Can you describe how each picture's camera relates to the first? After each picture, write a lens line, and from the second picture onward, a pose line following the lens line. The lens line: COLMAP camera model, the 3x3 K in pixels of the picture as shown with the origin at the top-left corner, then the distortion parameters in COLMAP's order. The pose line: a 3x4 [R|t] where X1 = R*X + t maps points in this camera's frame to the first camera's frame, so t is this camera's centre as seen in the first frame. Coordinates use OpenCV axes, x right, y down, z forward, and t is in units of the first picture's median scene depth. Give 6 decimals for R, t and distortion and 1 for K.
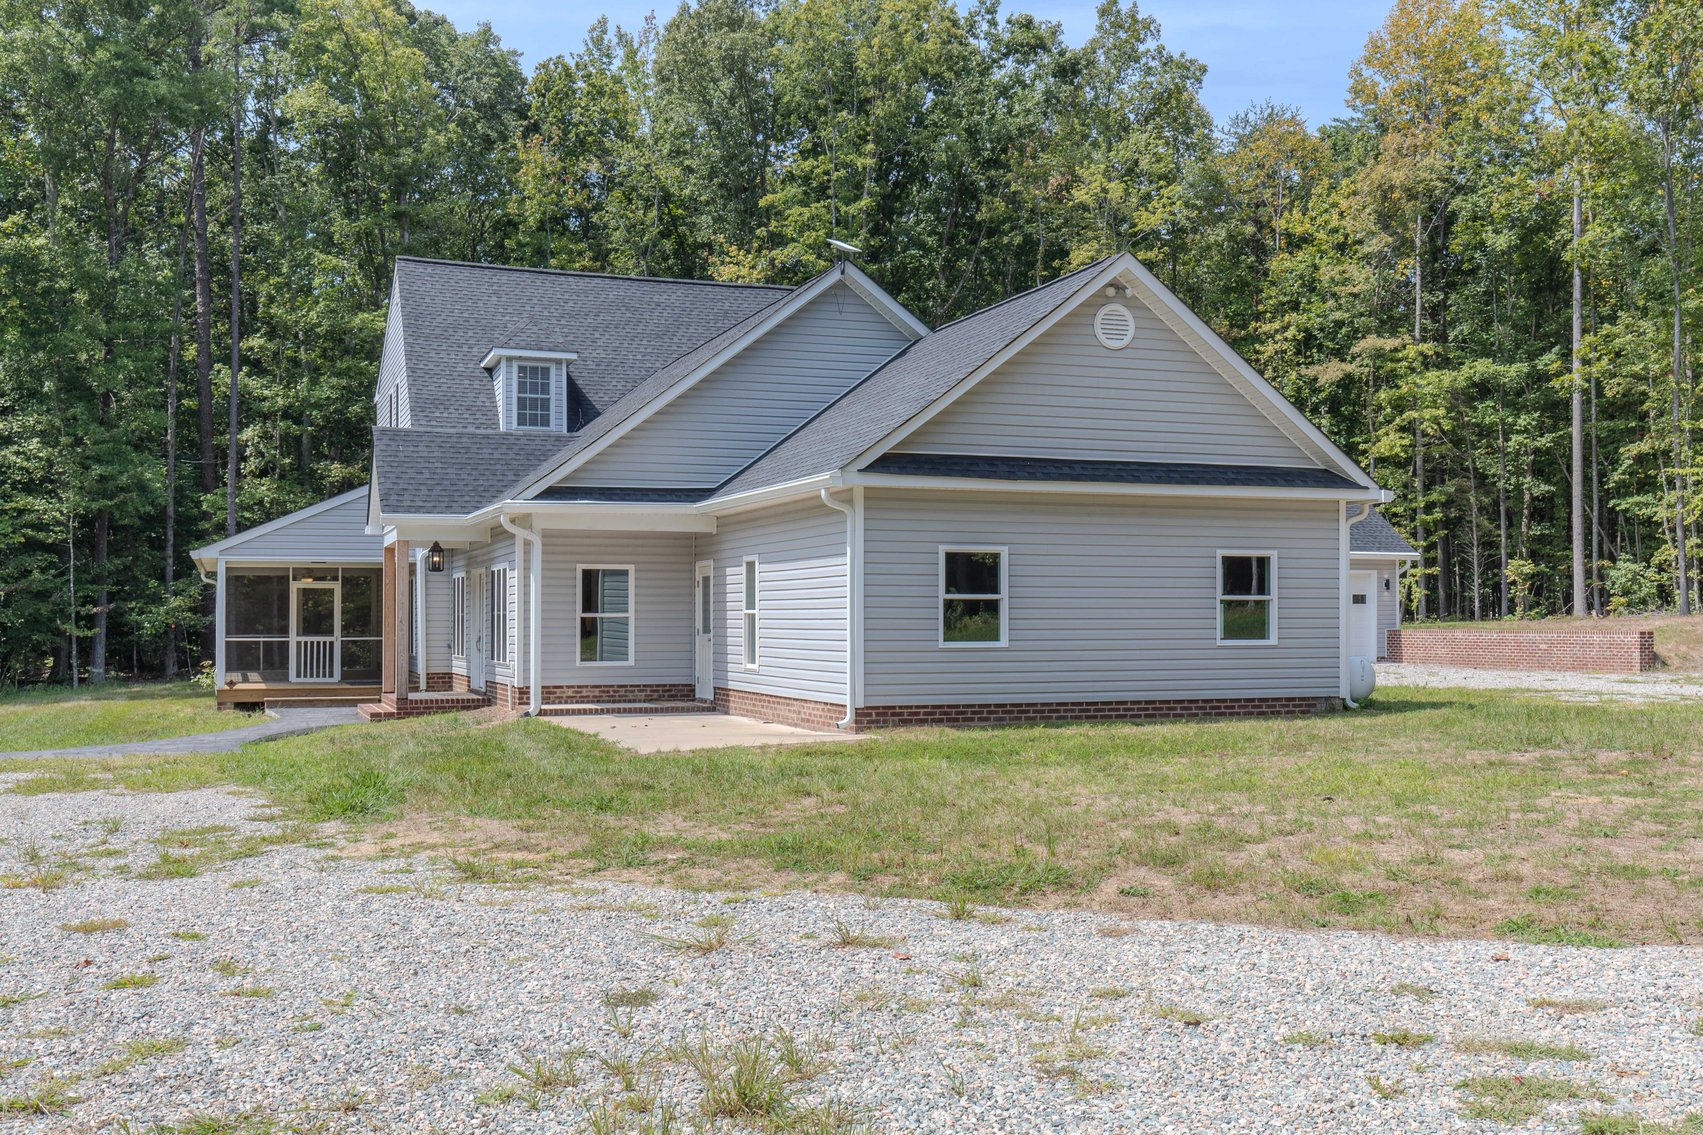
lens RADIAL K [[1659.8, 0, 849.9], [0, 1659.8, 586.8], [0, 0, 1]] dist [0.006164, 0.000183]
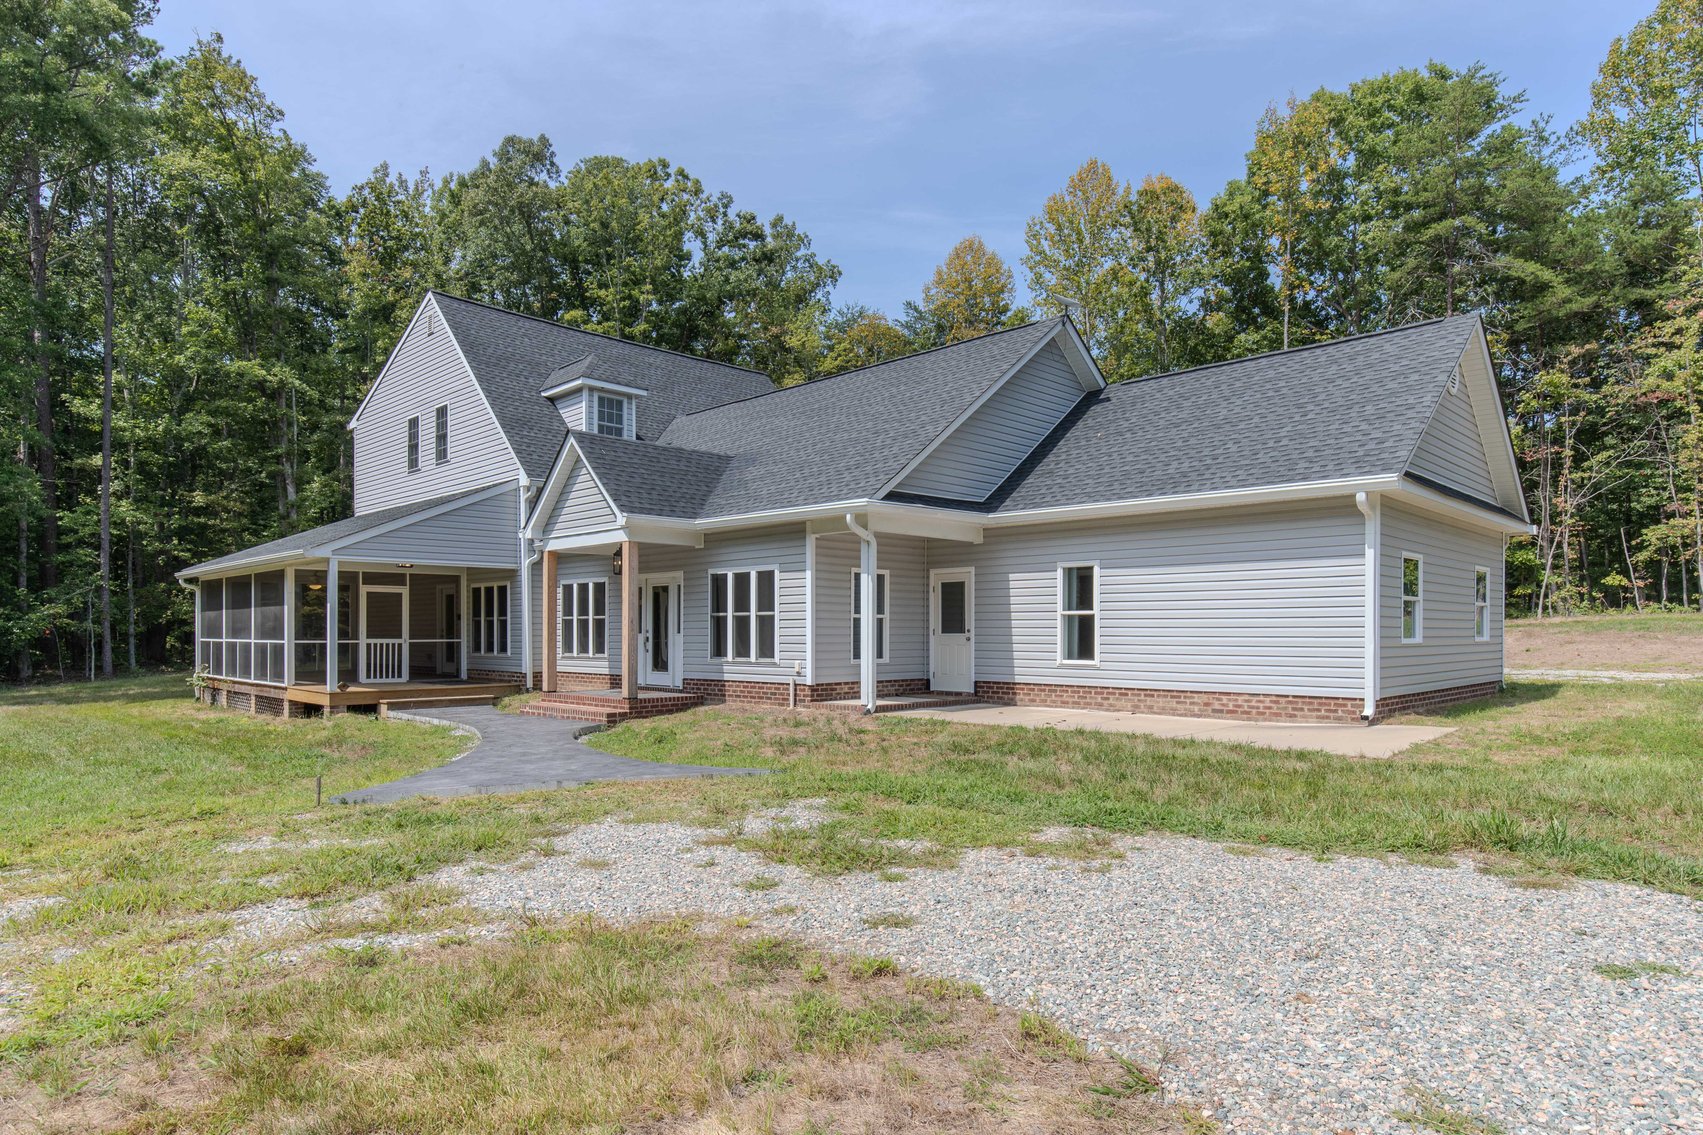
lens RADIAL K [[981.6, 0, 853.1], [0, 981.6, 624.4], [0, 0, 1]] dist [0.005621, 0.000551]
pose [[0.905500, 0.003870, 0.424328, -0.239767], [-0.009102, 0.999905, 0.010304, 0.009047], [-0.424248, -0.013192, 0.905450, 0.241596]]
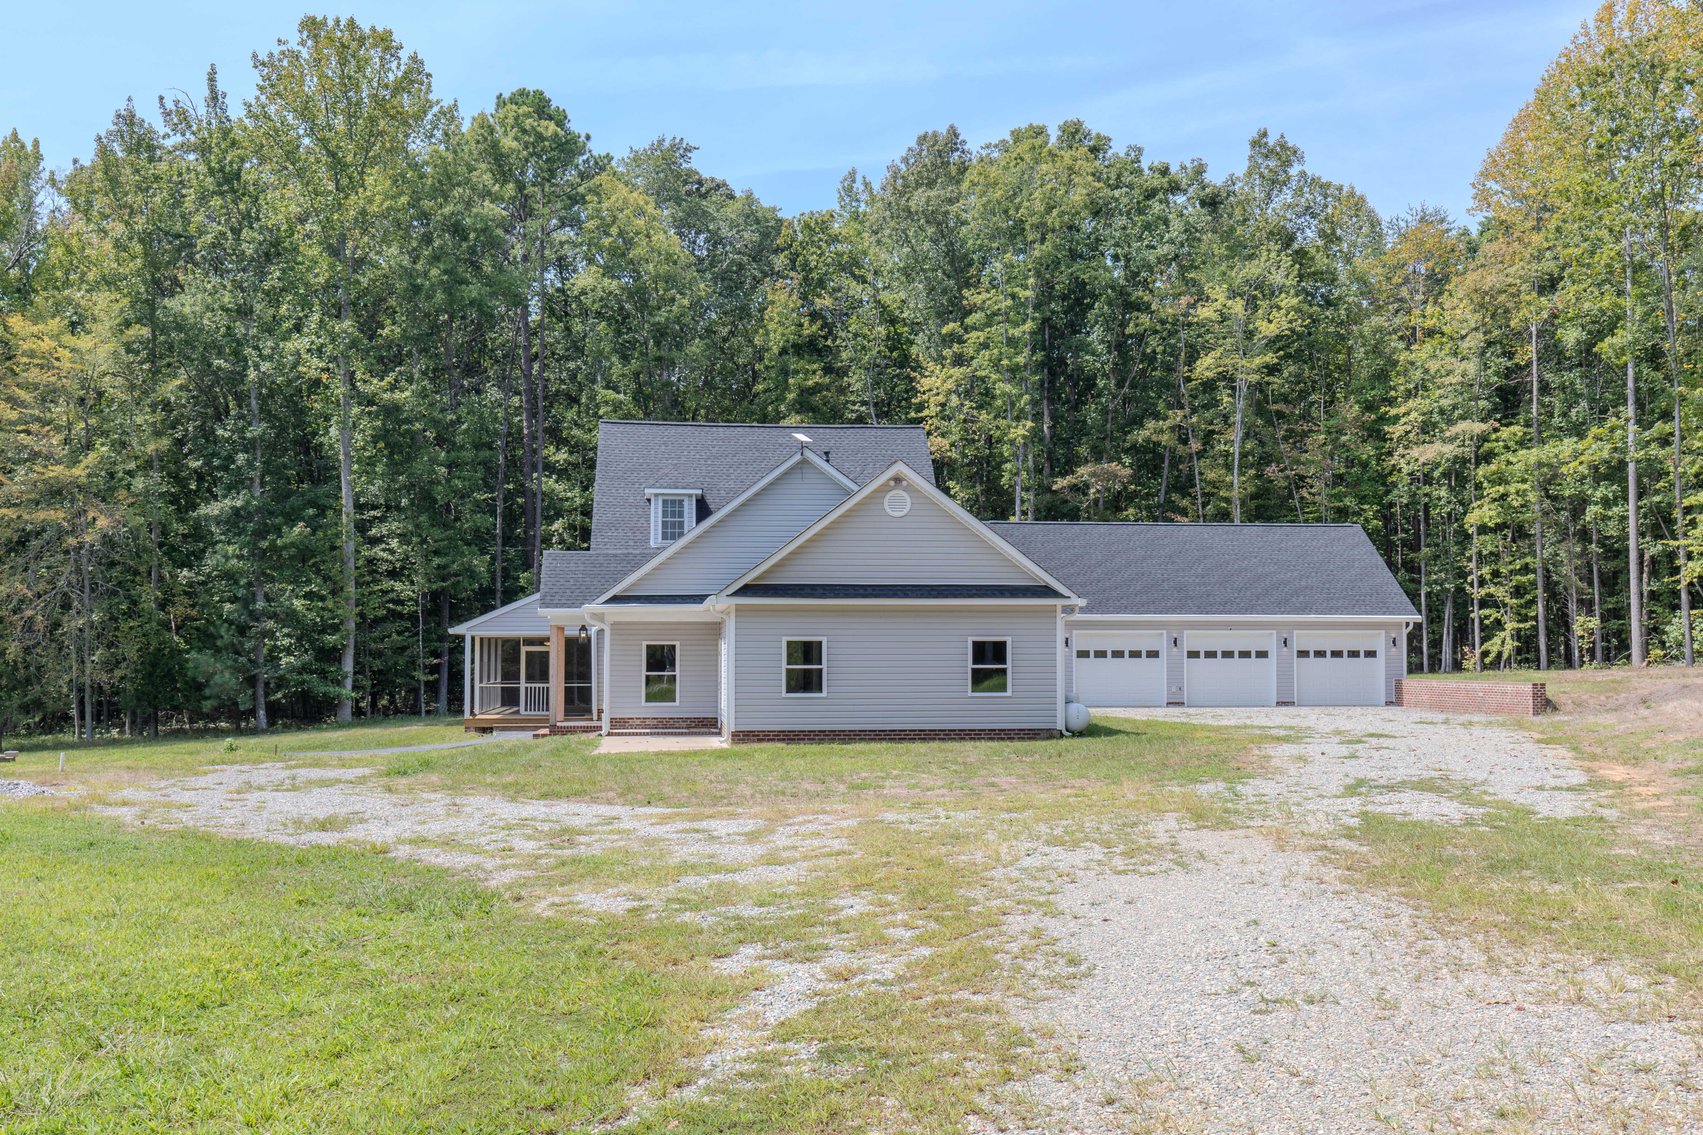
lens RADIAL K [[1647.8, 0, 851.5], [0, 1647.8, 567.5], [0, 0, 1]] dist [-0.001512, 0.010636]
pose [[0.970972, -0.012884, -0.238844, 0.228844], [0.004742, 0.999389, -0.034630, -0.016104], [0.239144, 0.032492, 0.970440, -0.274374]]
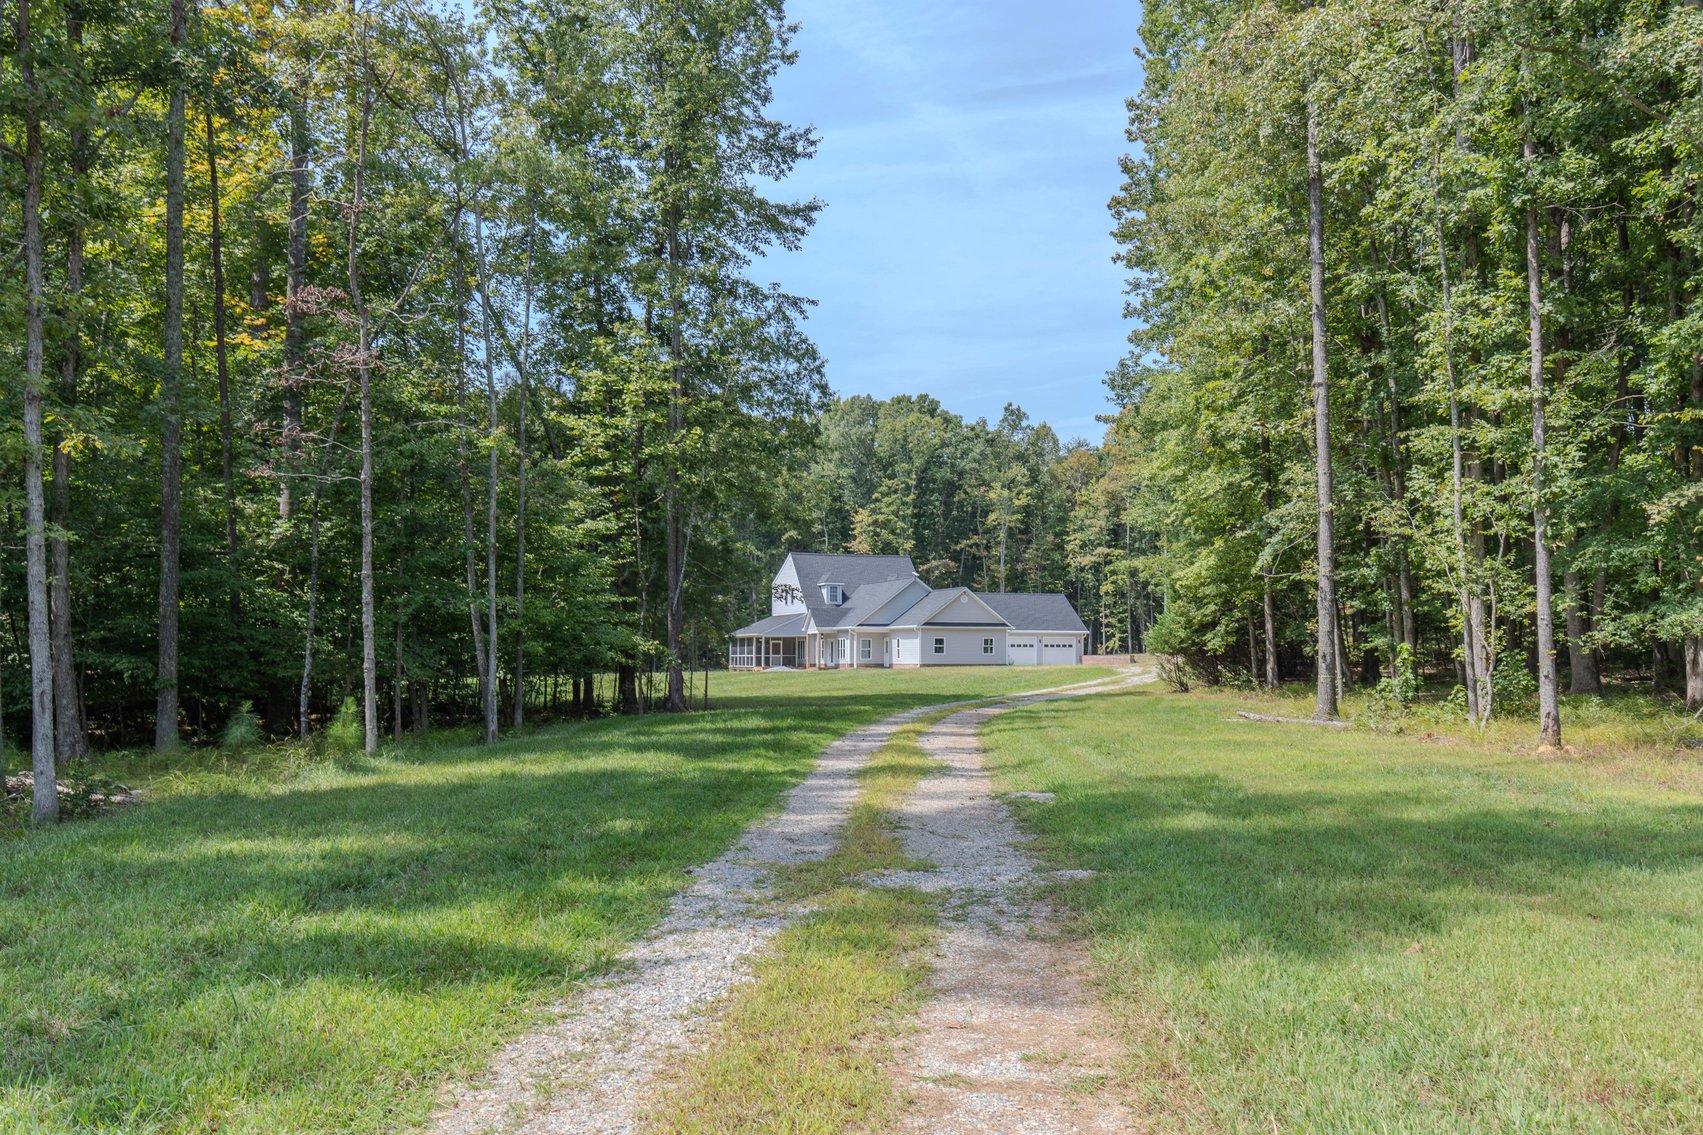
lens RADIAL K [[1529.0, 0, 851.5], [0, 1529.0, 567.5], [0, 0, 1]] dist [0.002592, -0.002051]
pose [[0.999904, 0.002227, -0.013660, -0.072857], [-0.002790, 0.999144, -0.041275, -0.020737], [0.013556, 0.041310, 0.999054, -1.956309]]
